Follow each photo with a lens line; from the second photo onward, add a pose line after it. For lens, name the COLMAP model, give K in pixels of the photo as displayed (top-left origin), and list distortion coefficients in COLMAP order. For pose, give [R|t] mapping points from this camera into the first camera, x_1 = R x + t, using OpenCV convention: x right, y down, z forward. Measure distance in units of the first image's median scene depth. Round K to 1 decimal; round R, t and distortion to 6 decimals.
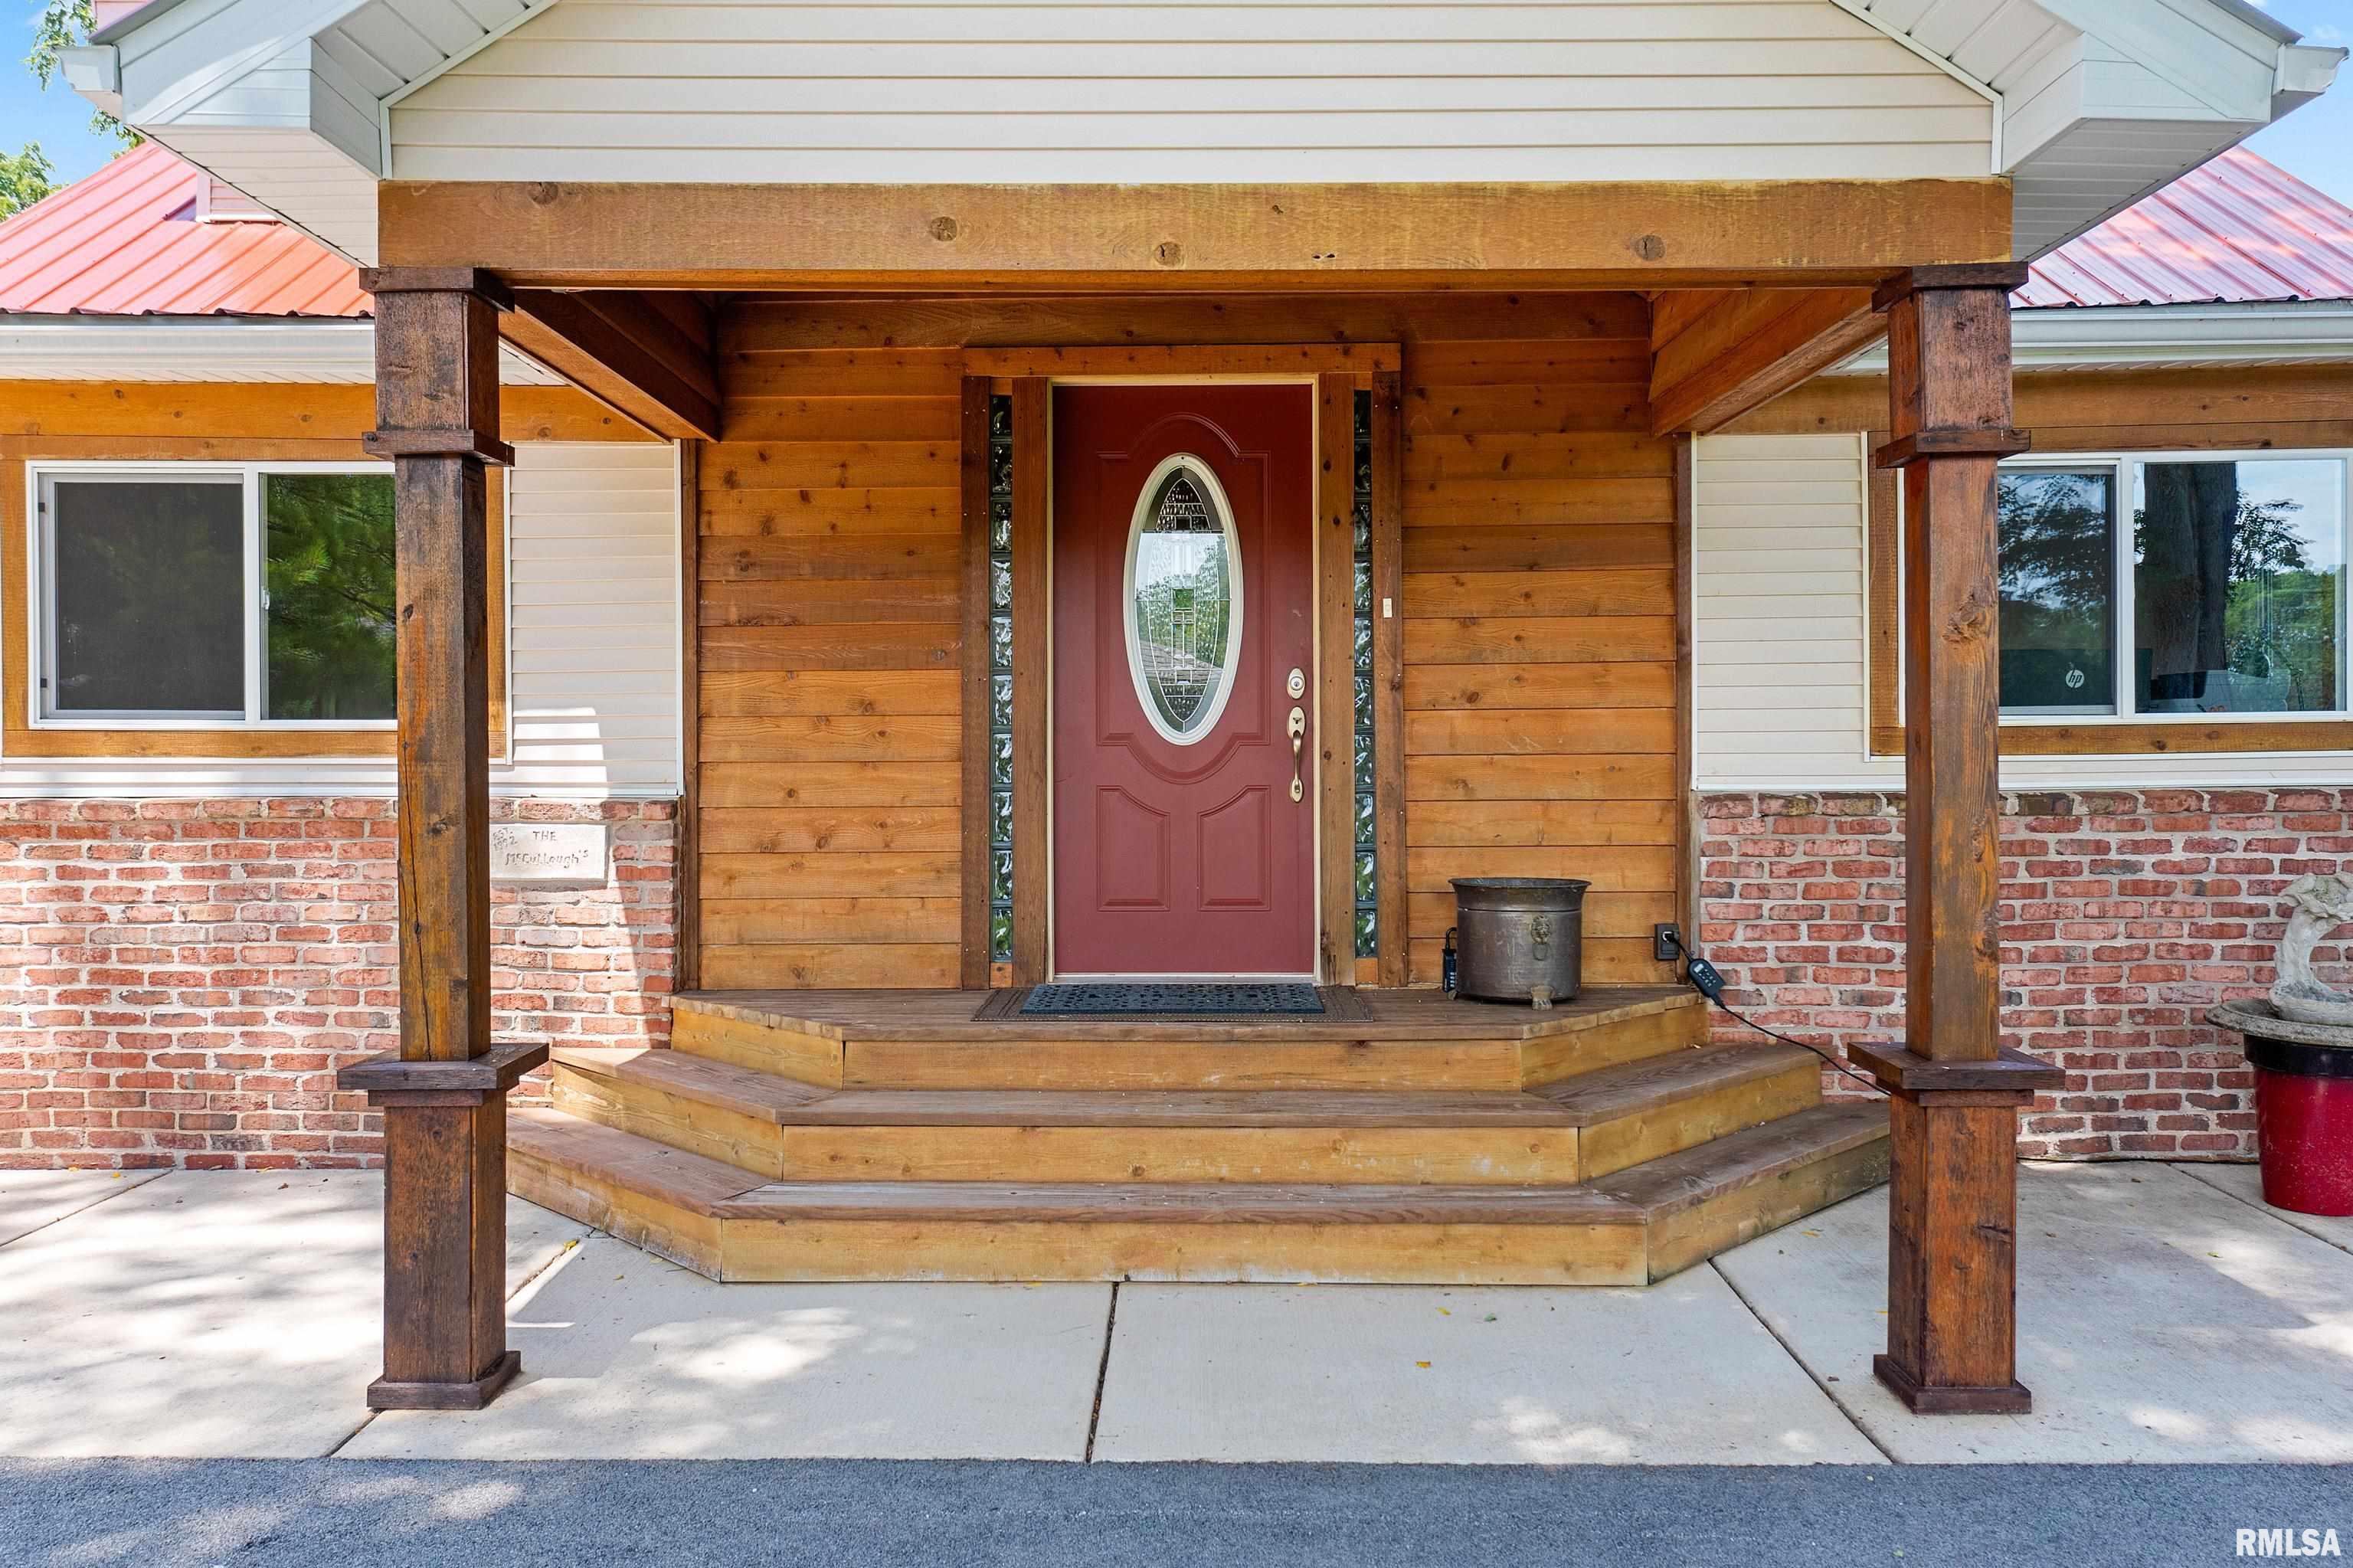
lens RADIAL K [[1869.4, 0, 1175.1], [0, 1869.4, 767.8], [0, 0, 1]] dist [-0.012189, -0.010467]
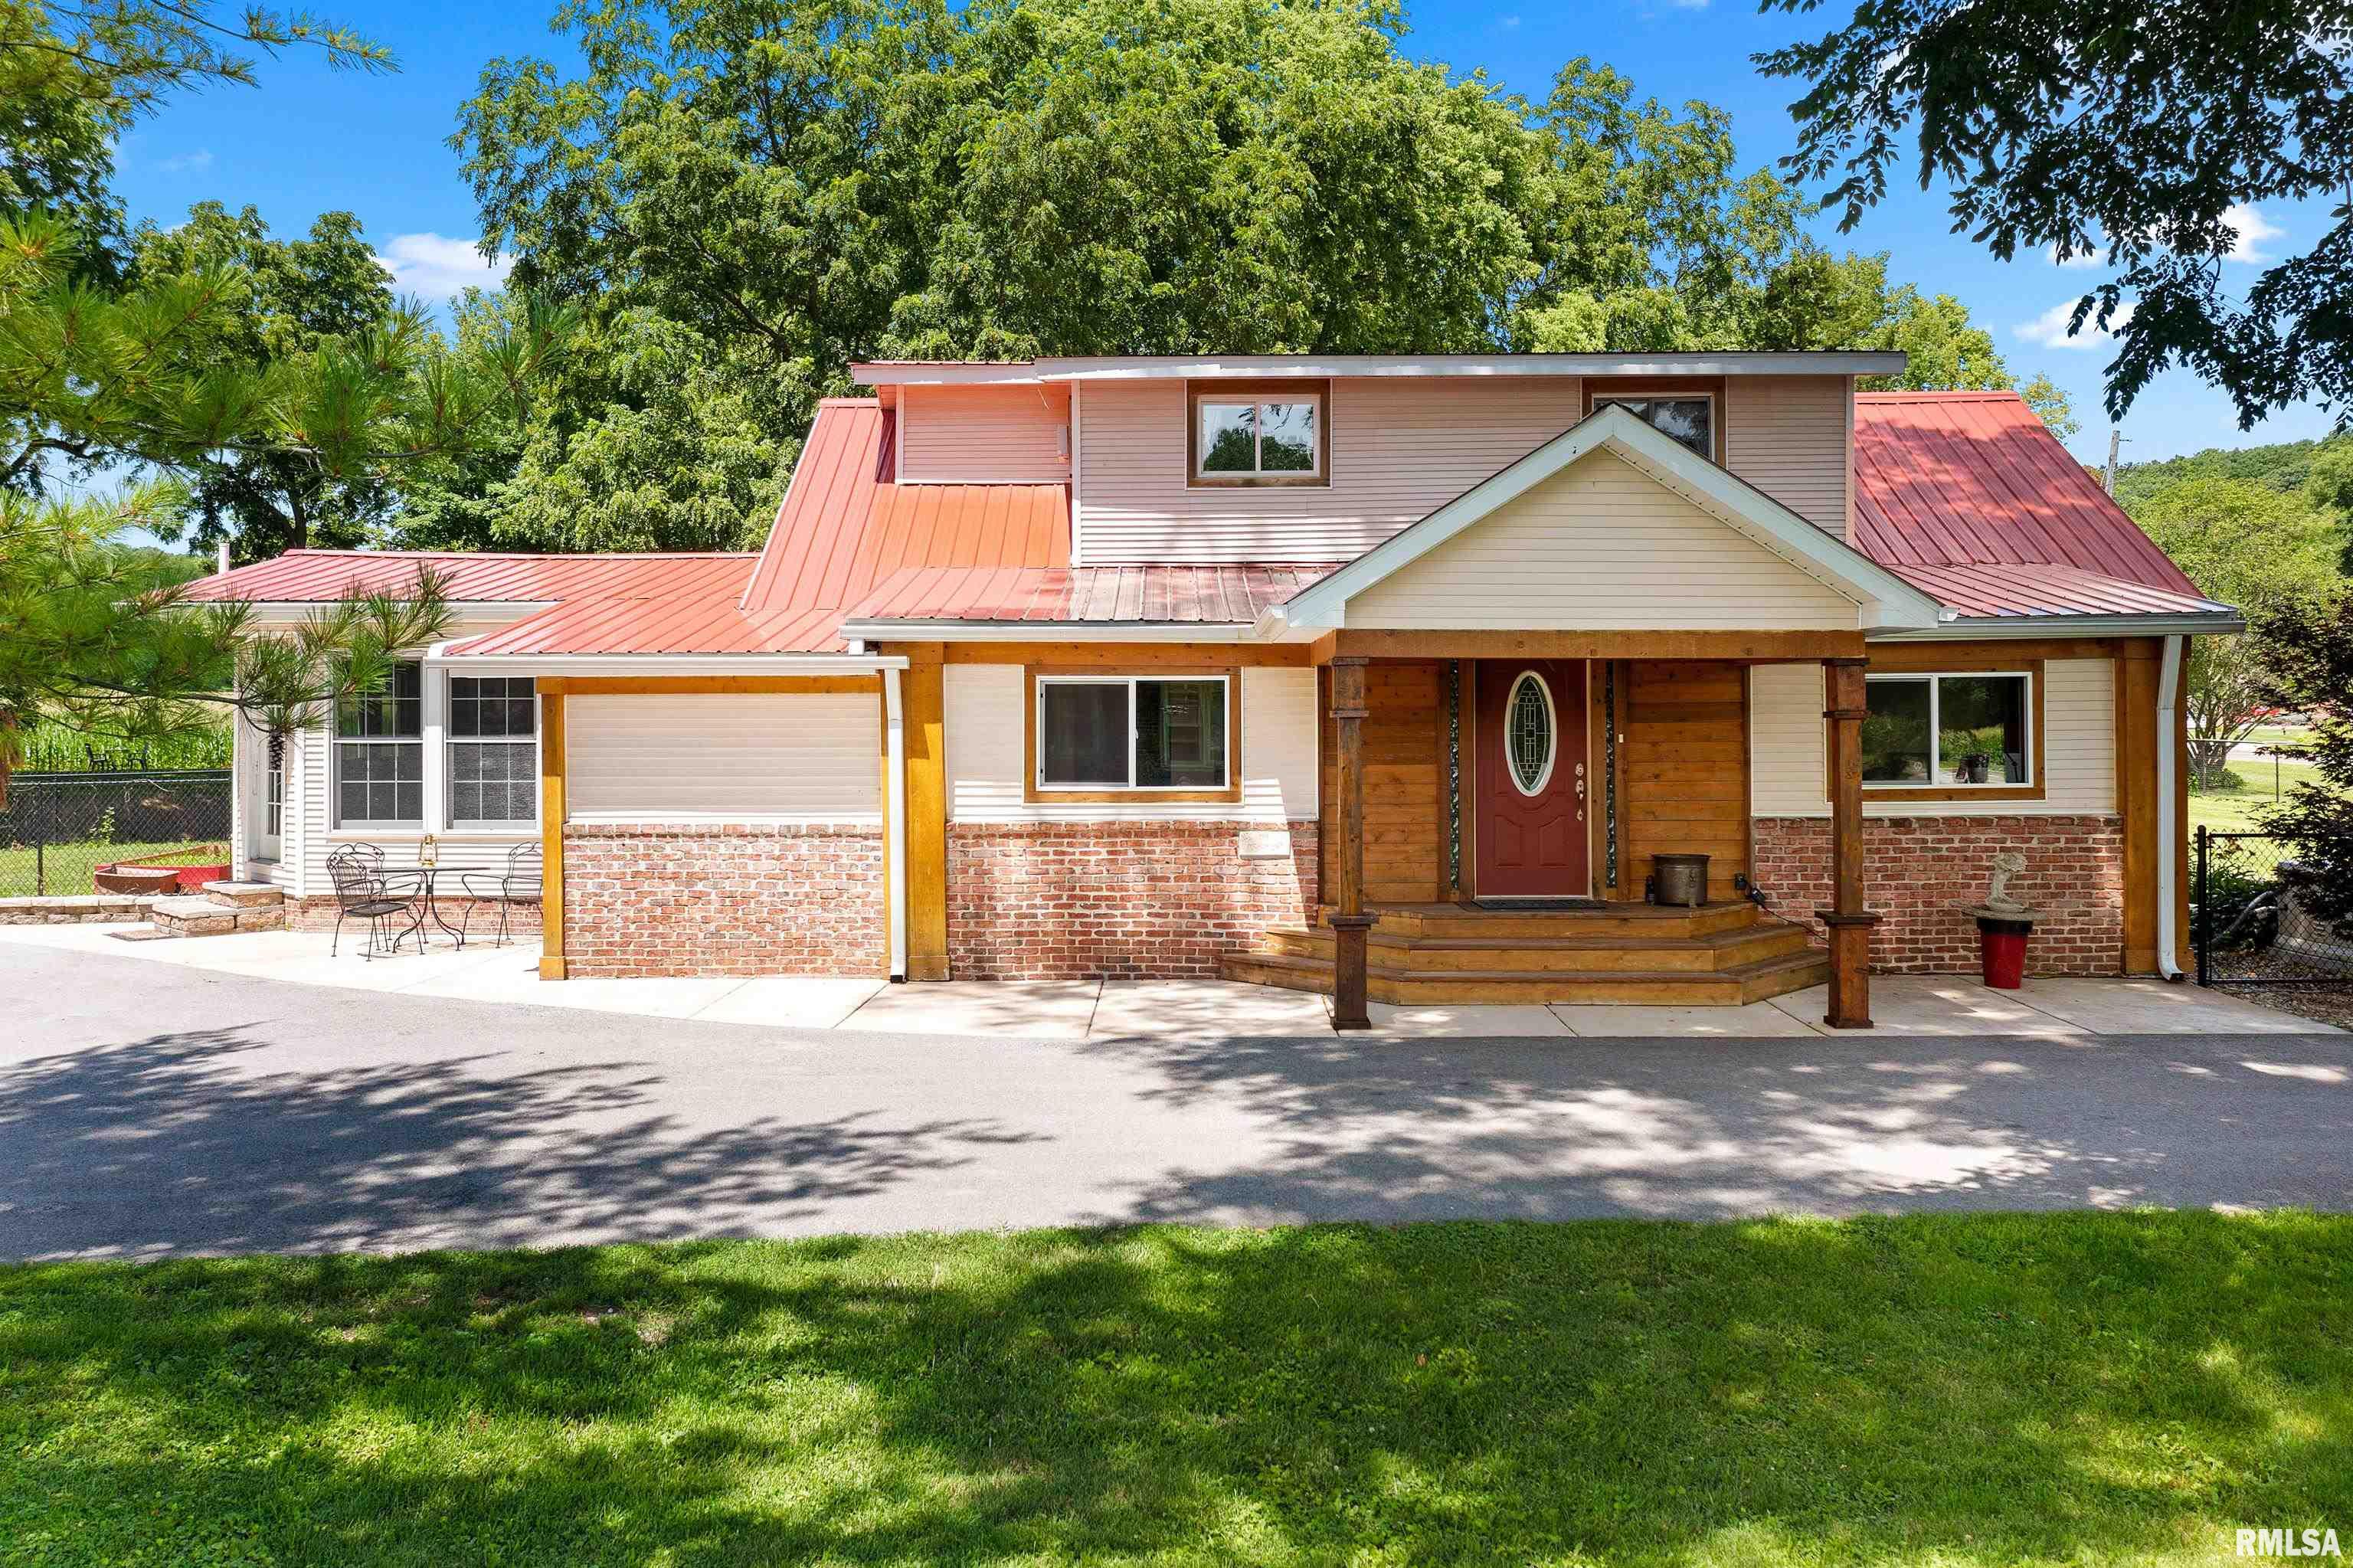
lens RADIAL K [[1869.4, 0, 1176.6], [0, 1869.4, 721.0], [0, 0, 1]] dist [-0.012189, -0.010467]
pose [[0.999991, -0.000334, 0.004262, -0.457372], [0.000368, 0.999968, -0.007990, -0.090289], [-0.004259, 0.007992, 0.999959, -1.349970]]
